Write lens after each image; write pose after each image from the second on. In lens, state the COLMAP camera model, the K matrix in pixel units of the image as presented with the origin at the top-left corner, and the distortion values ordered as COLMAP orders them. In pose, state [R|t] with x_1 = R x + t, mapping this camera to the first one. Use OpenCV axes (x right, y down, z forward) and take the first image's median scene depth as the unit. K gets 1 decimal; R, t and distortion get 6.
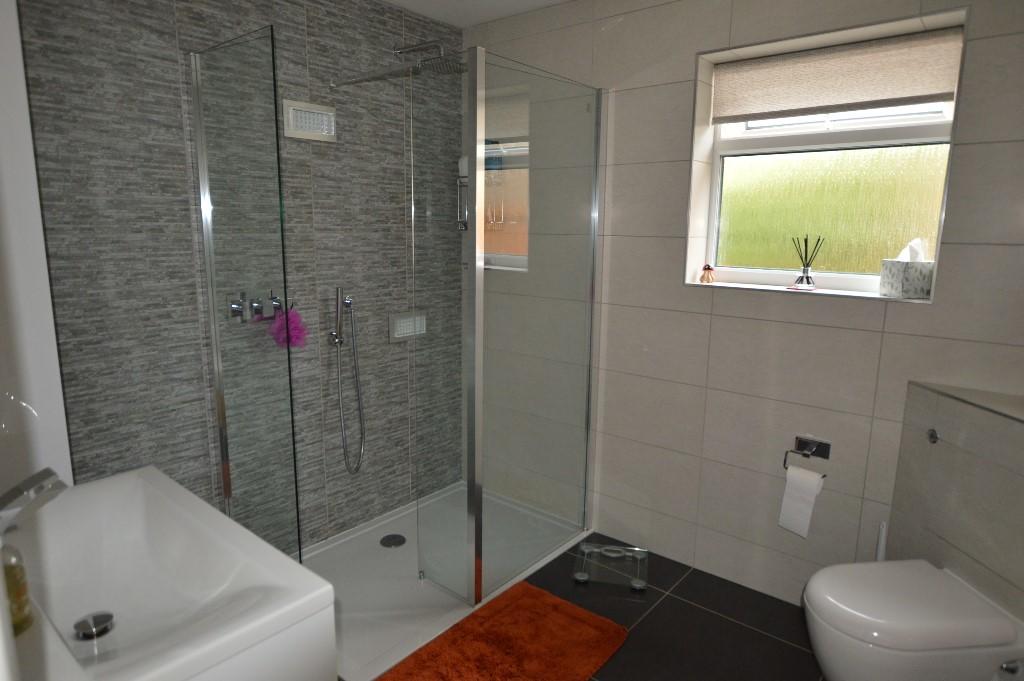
lens RADIAL K [[634.1, 0, 507.4], [0, 634.1, 338.4], [0, 0, 1]] dist [-0.016879, 0.002628]
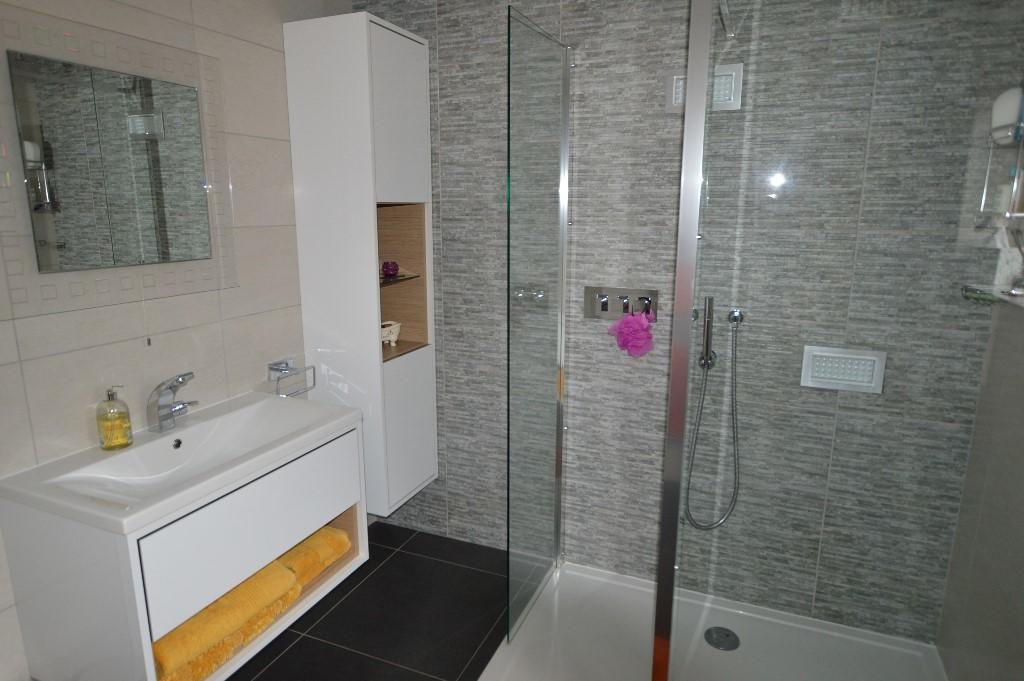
lens RADIAL K [[634.1, 0, 483.0], [0, 634.1, 354.3], [0, 0, 1]] dist [-0.016879, 0.002628]
pose [[0.268725, 0.199326, -0.942367, 0.382894], [-0.173254, 0.972400, 0.156273, -0.076535], [0.947507, 0.121275, 0.295843, 0.456084]]
